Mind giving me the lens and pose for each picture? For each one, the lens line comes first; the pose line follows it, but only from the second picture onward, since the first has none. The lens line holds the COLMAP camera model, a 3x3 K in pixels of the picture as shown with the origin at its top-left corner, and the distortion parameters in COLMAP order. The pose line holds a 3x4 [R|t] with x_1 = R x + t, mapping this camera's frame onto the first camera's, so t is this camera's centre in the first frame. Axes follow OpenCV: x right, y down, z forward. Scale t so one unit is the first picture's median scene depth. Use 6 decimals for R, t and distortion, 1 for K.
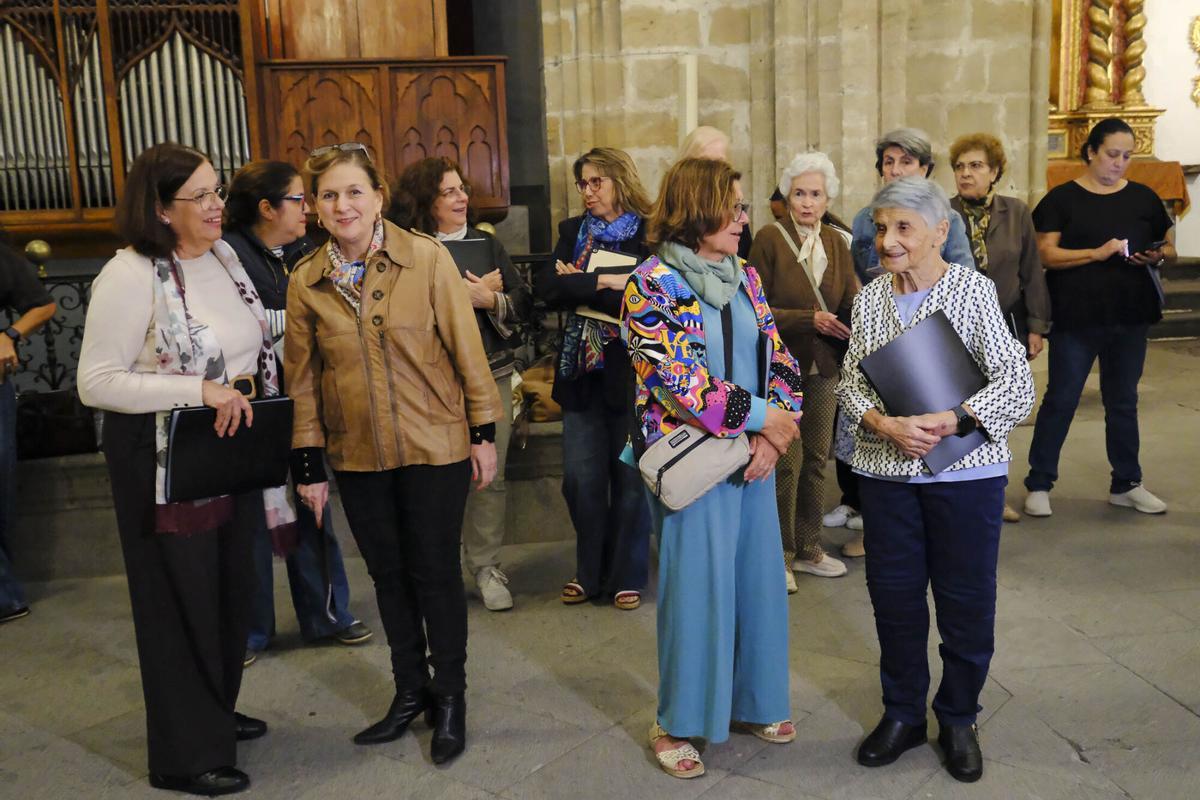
lens RADIAL K [[1199.1, 0, 607.7], [0, 1199.1, 401.1], [0, 0, 1]] dist [0.009500, 0.000000]
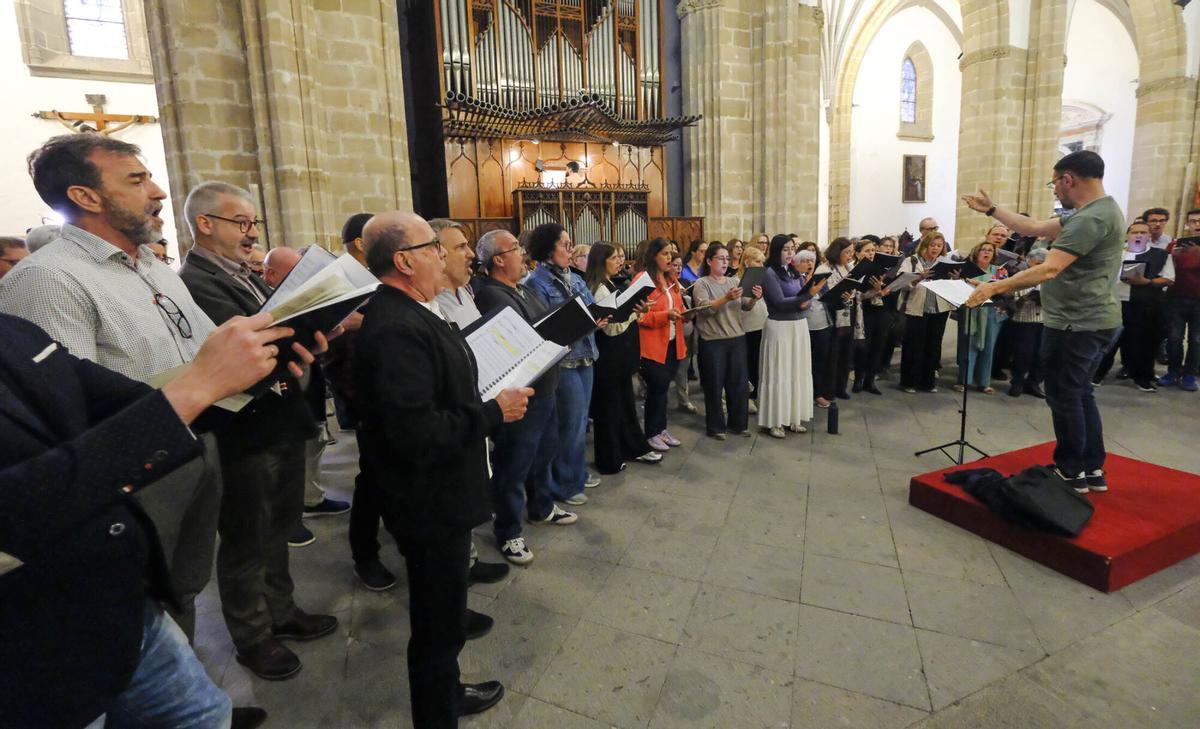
lens RADIAL K [[522.4, 0, 597.3], [0, 522.4, 328.0], [0, 0, 1]] dist [-0.007263, 0.001793]
pose [[0.970286, -0.032078, 0.239825, -0.715010], [0.042544, 0.998349, -0.038590, 0.076709], [-0.238191, 0.047647, 0.970049, -0.361831]]
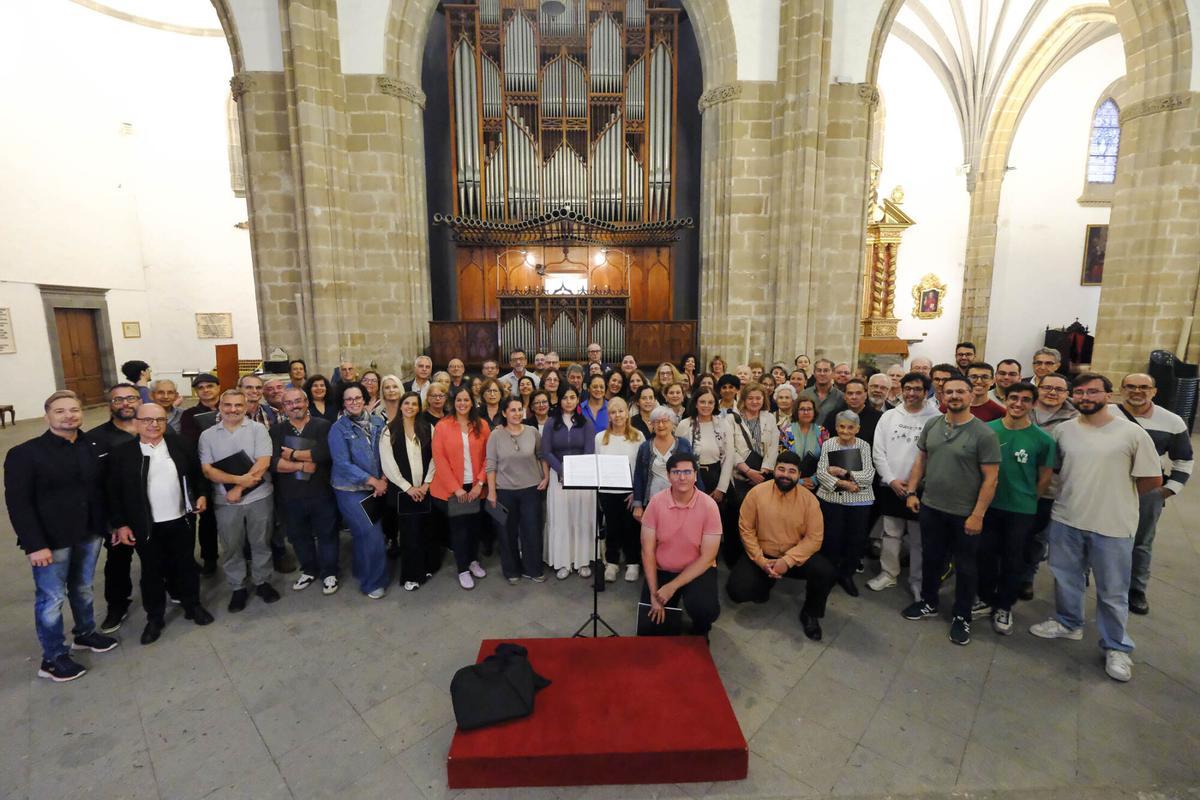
lens RADIAL K [[520.5, 0, 601.6], [0, 520.5, 398.1], [0, 0, 1]] dist [-0.007921, 0.002145]
pose [[0.994605, 0.046828, -0.092562, -0.194294], [-0.048399, 0.998718, -0.014806, -0.027892], [0.091750, 0.019206, 0.995597, -0.469197]]
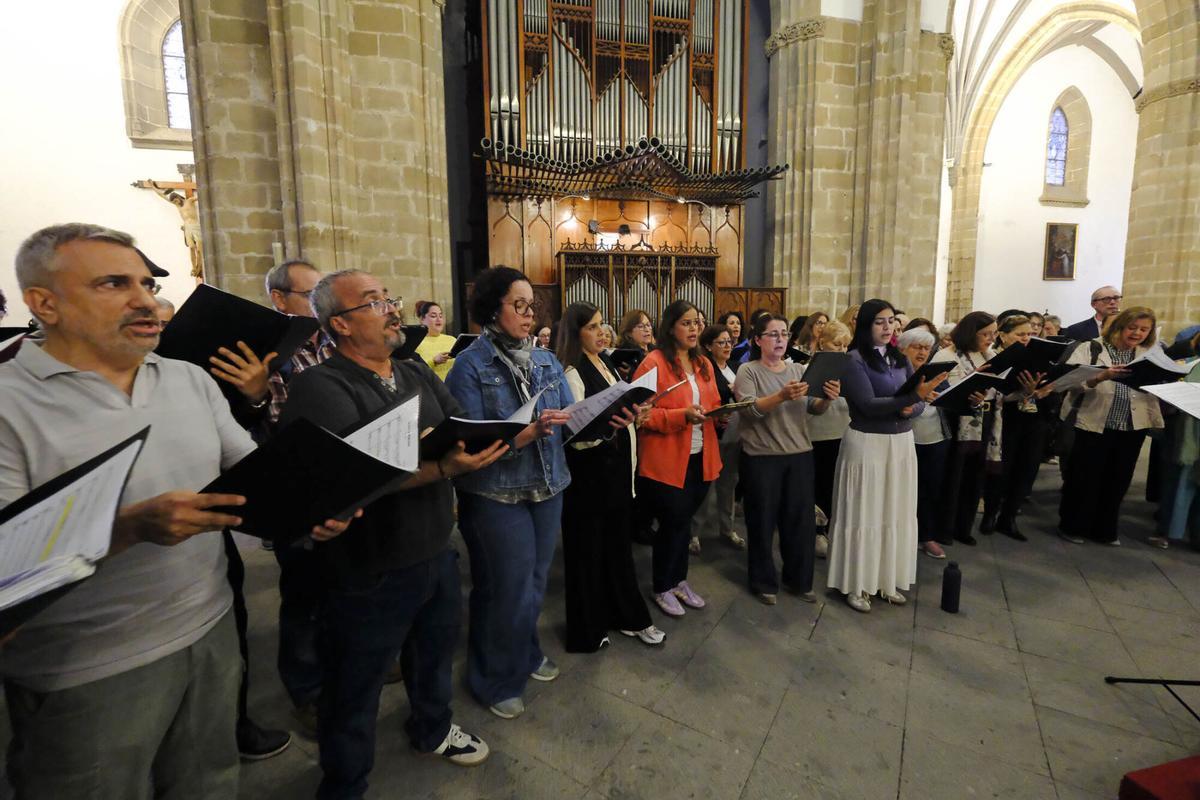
lens RADIAL K [[520.5, 0, 599.7], [0, 520.5, 399.6], [0, 0, 1]] dist [-0.007921, 0.002145]
pose [[0.996619, 0.017942, 0.080179, -0.595356], [-0.013949, 0.998647, -0.050089, 0.050834], [-0.080969, 0.048801, 0.995521, -0.195269]]
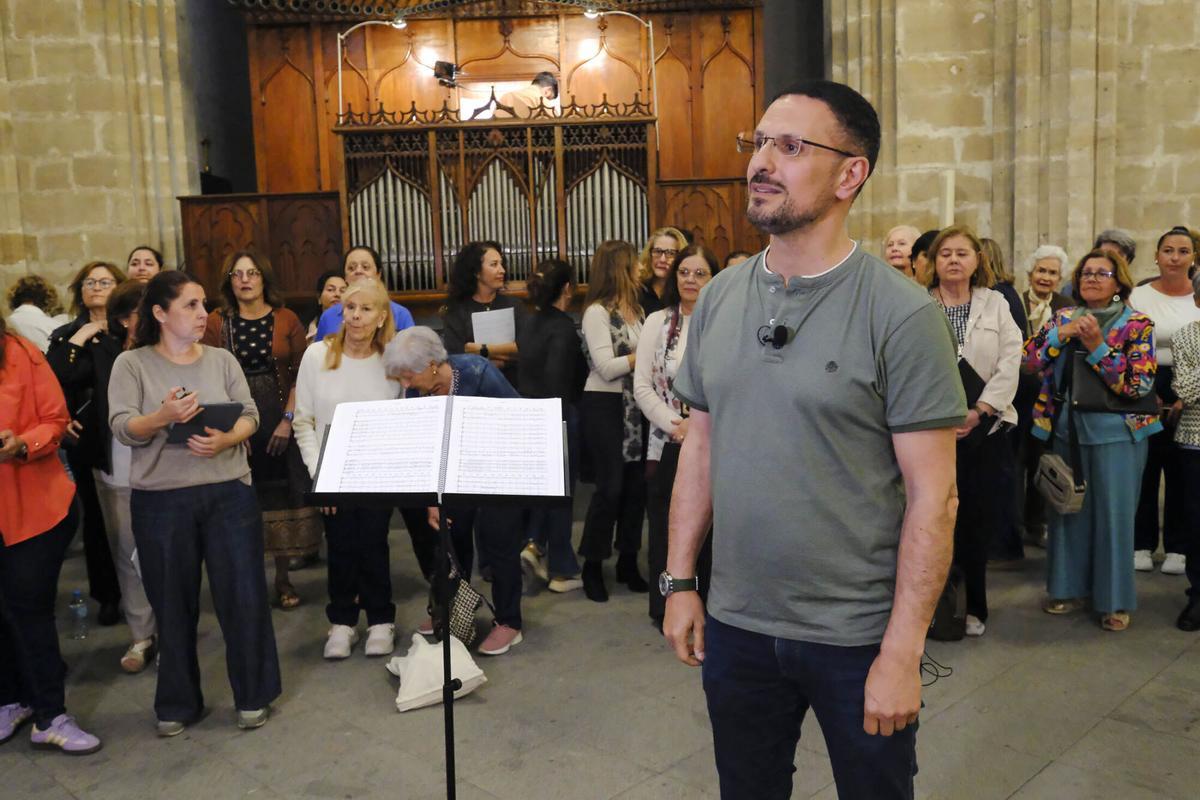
lens RADIAL K [[1081.5, 0, 603.7], [0, 1081.5, 401.4], [0, 0, 1]] dist [-0.001181, 0.010244]
pose [[0.991367, 0.015787, -0.130159, -0.158451], [-0.021893, 0.998719, -0.045611, 0.041837], [0.129273, 0.048066, 0.990443, -0.265915]]
